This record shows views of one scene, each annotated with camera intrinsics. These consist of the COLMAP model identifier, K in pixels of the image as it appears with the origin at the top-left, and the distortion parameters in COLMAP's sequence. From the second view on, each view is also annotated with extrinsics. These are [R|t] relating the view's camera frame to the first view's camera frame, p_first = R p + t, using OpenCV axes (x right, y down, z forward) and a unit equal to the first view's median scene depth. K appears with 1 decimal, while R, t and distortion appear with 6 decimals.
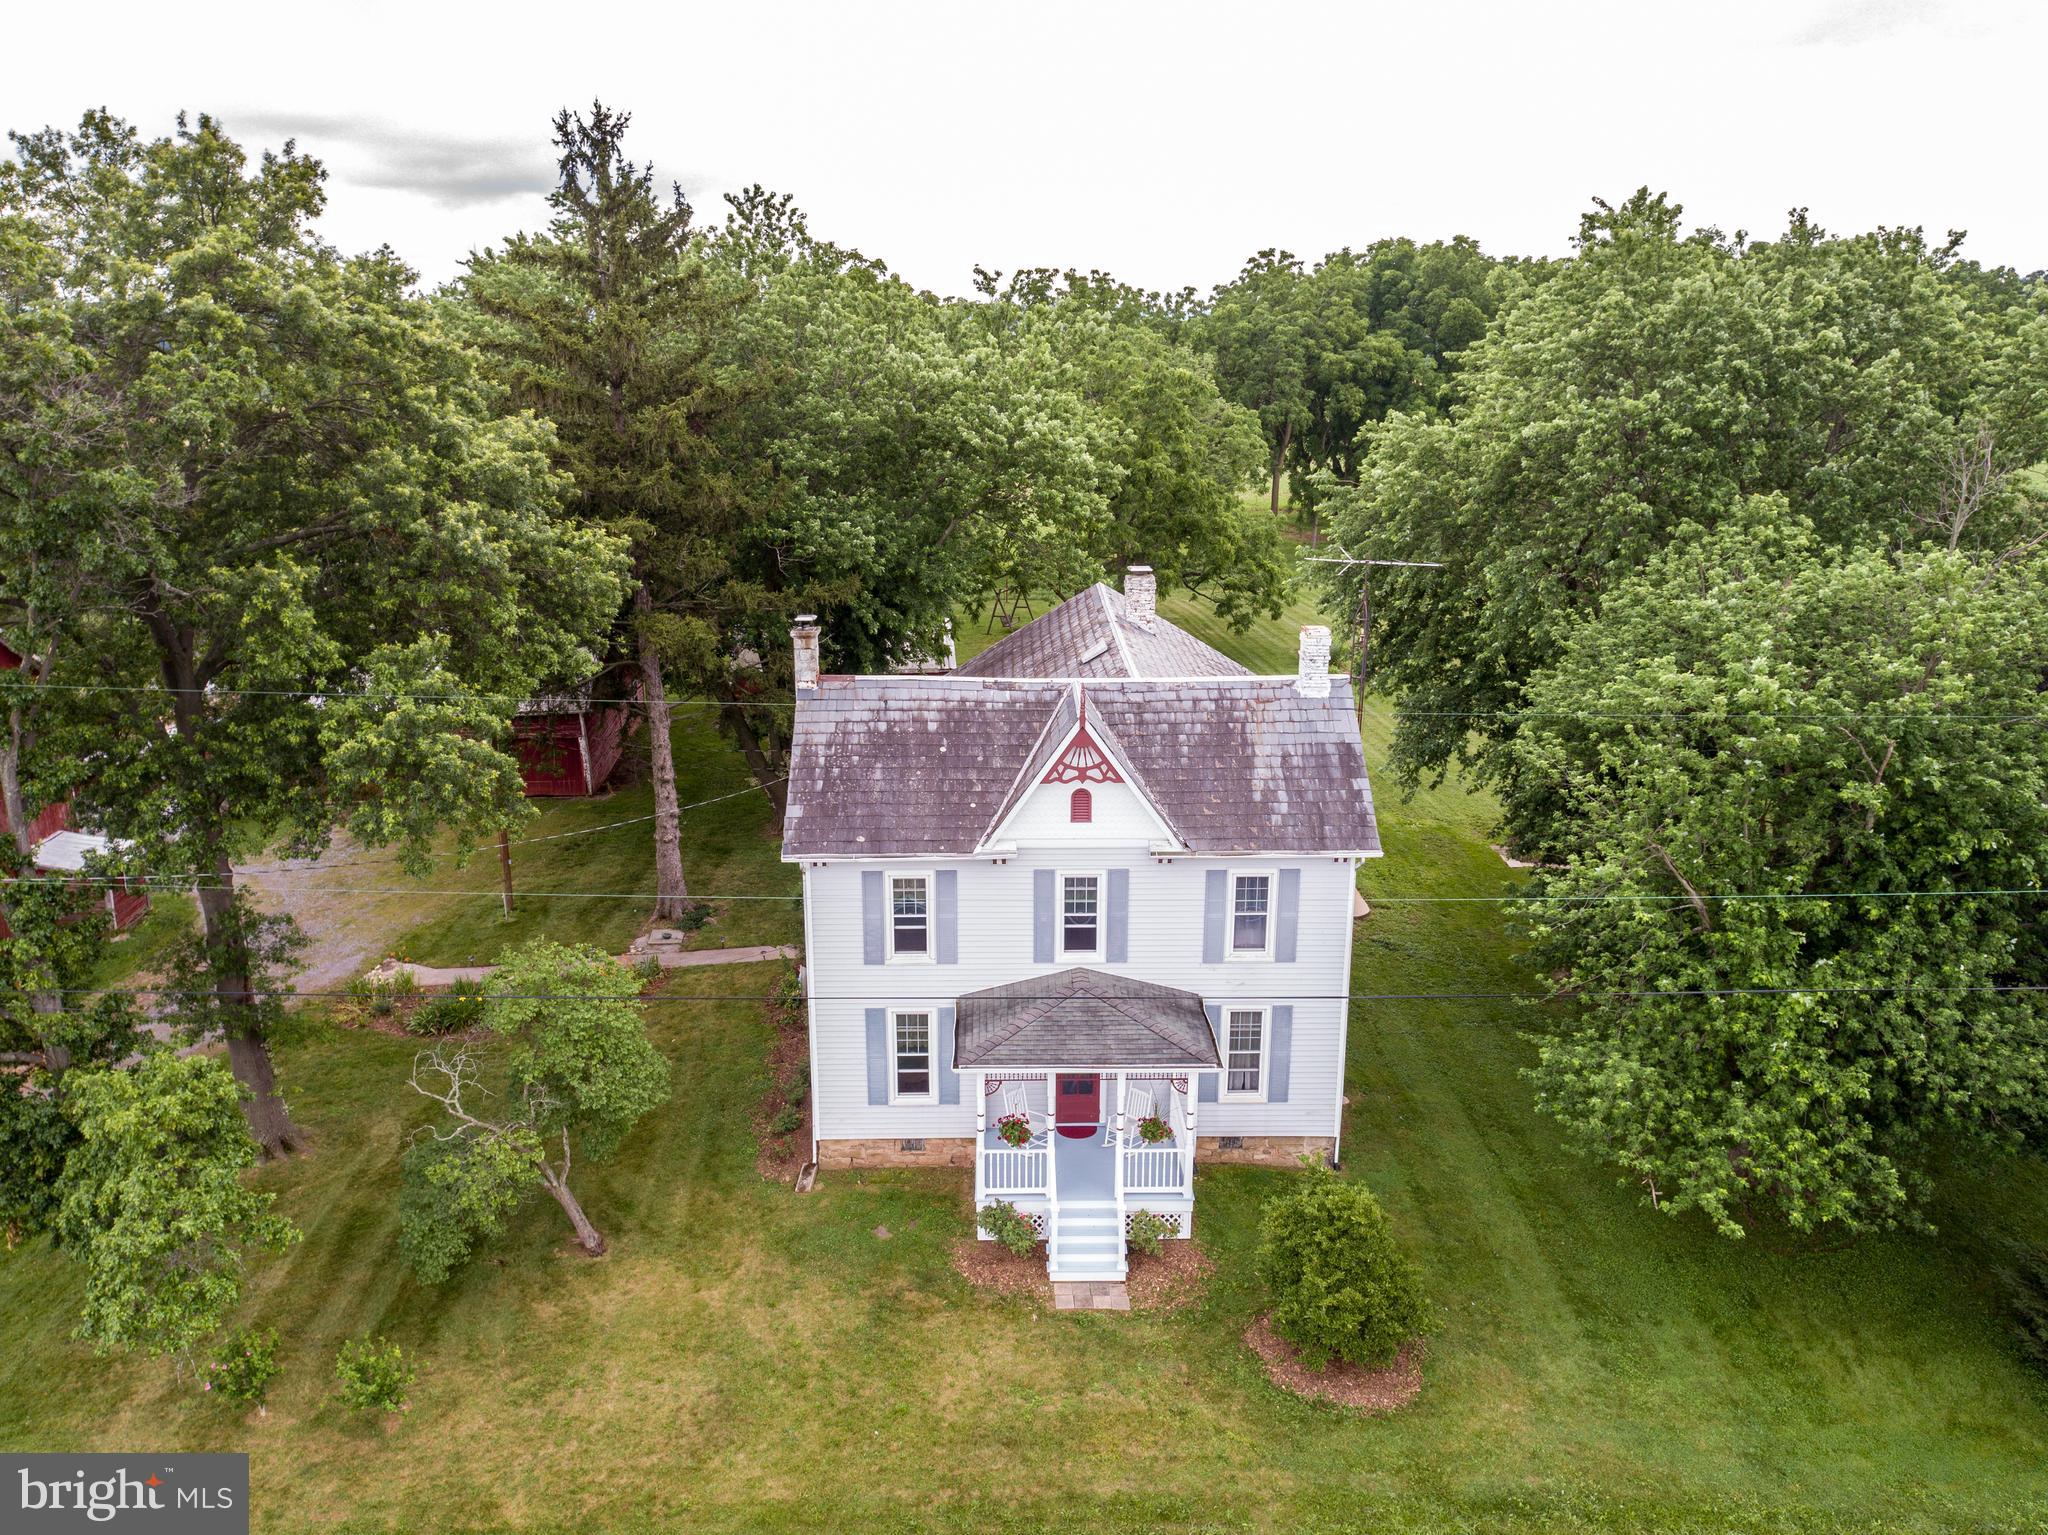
lens RADIAL K [[1560.3, 0, 1021.4], [0, 1560.3, 769.4], [0, 0, 1]] dist [-0.018251, 0.012855]
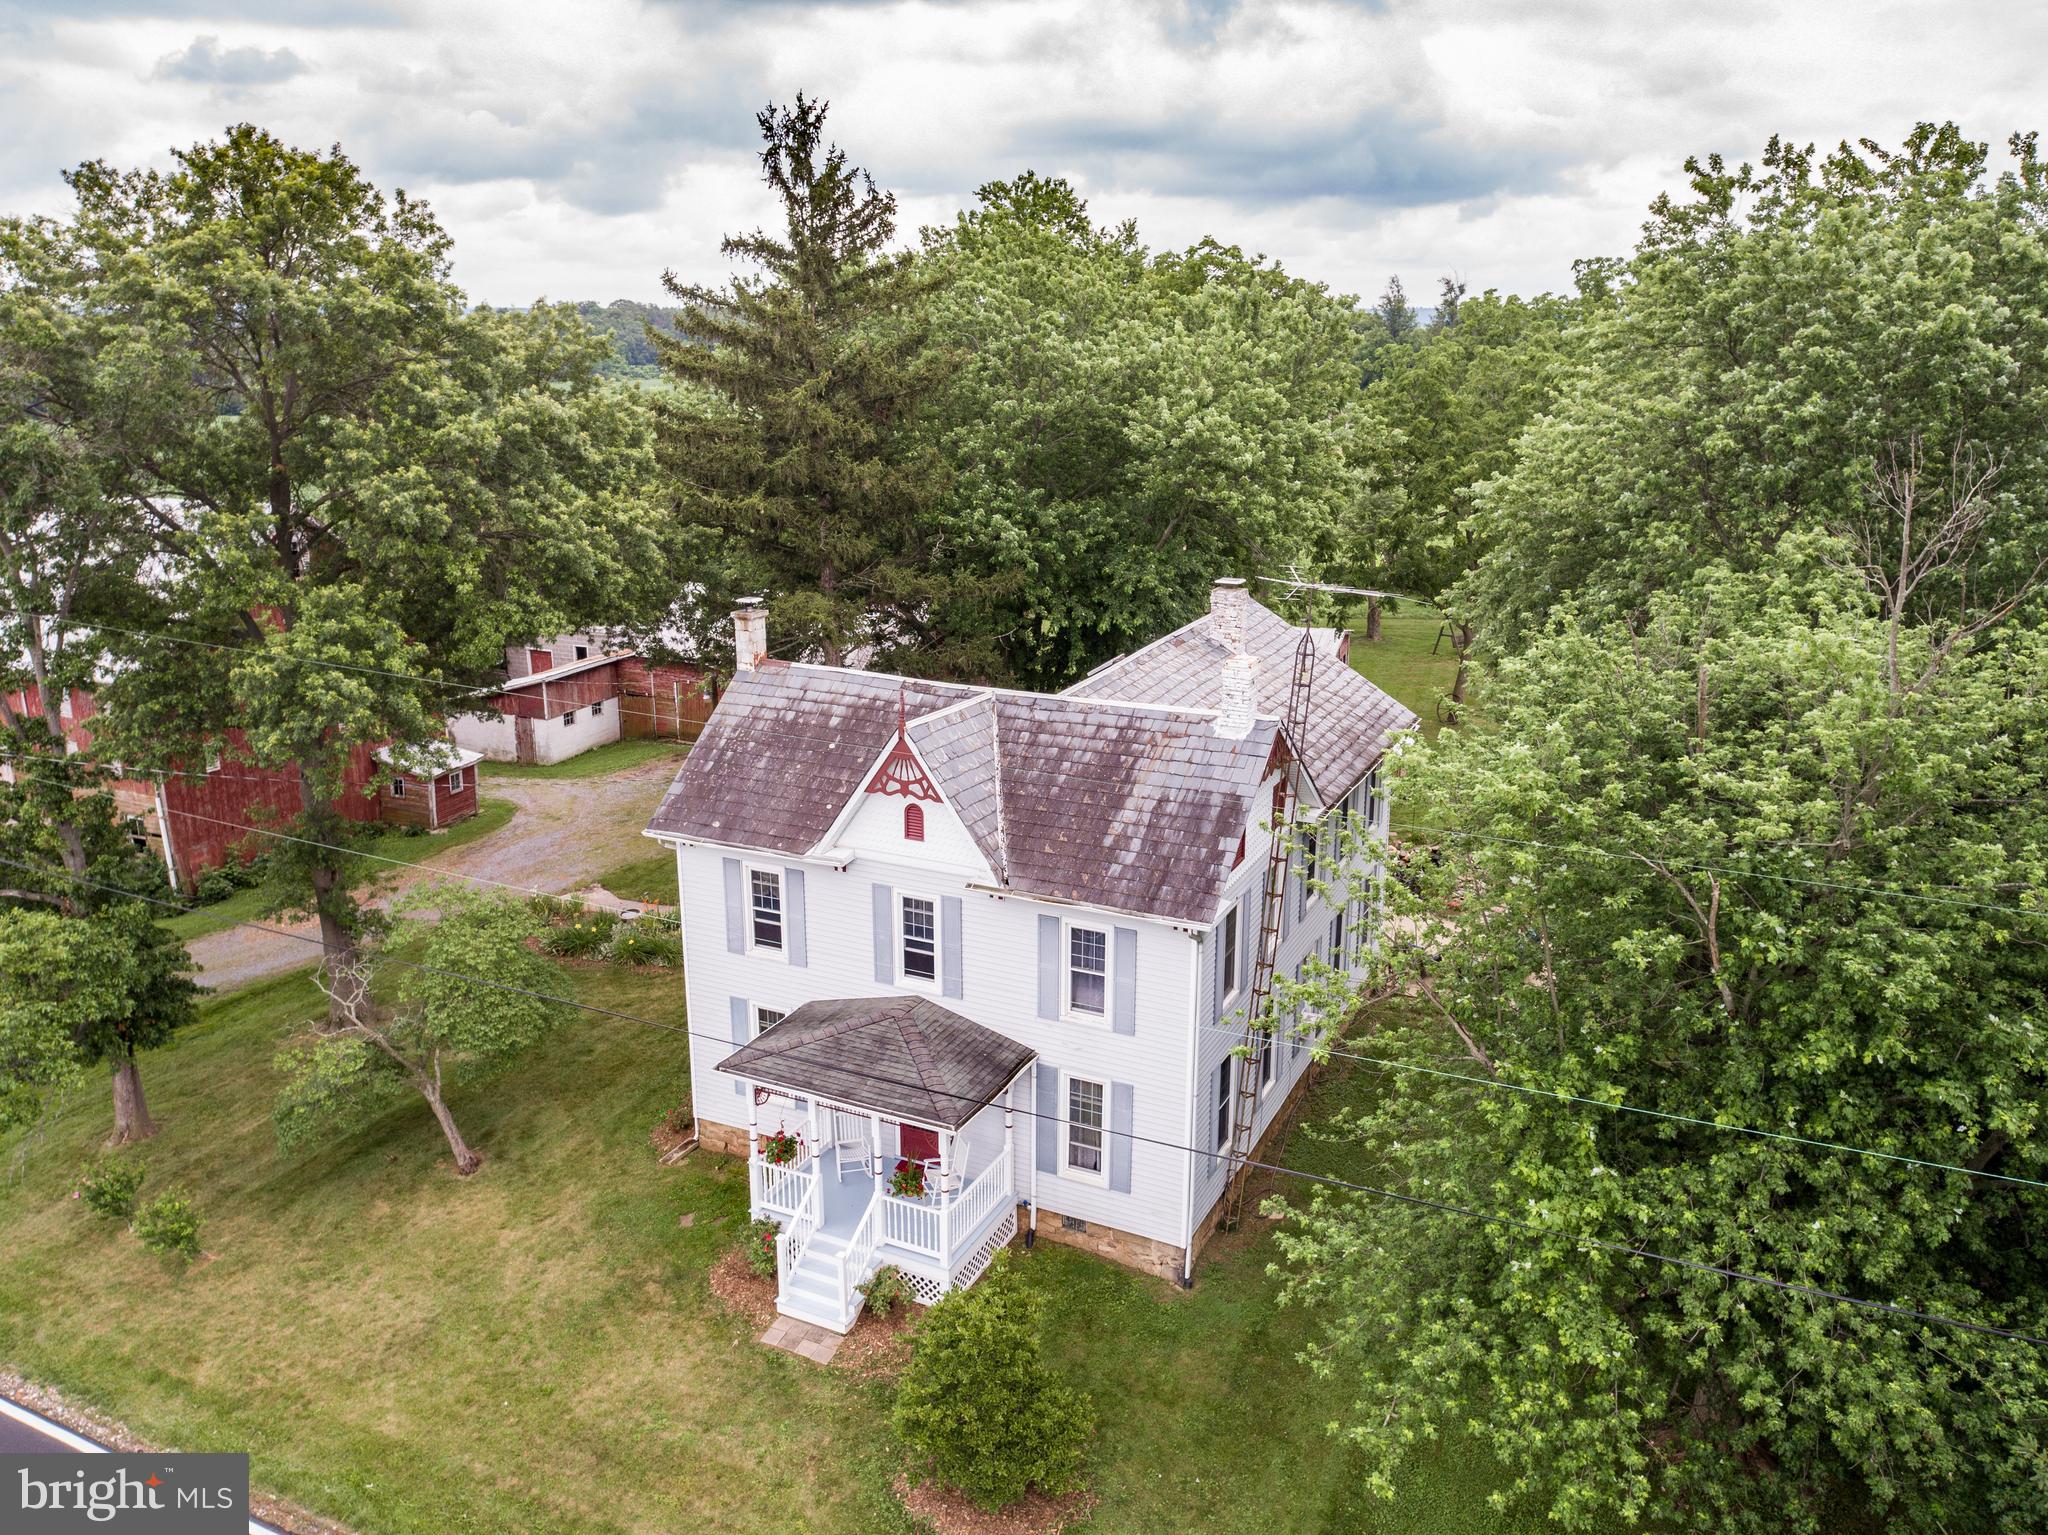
lens RADIAL K [[1560.3, 0, 1021.4], [0, 1560.3, 769.4], [0, 0, 1]] dist [-0.018251, 0.012855]
pose [[0.892241, 0.125179, -0.433863, 0.482844], [-0.124763, 0.991746, 0.029565, -0.042324], [0.433983, 0.027751, 0.900494, 0.186775]]
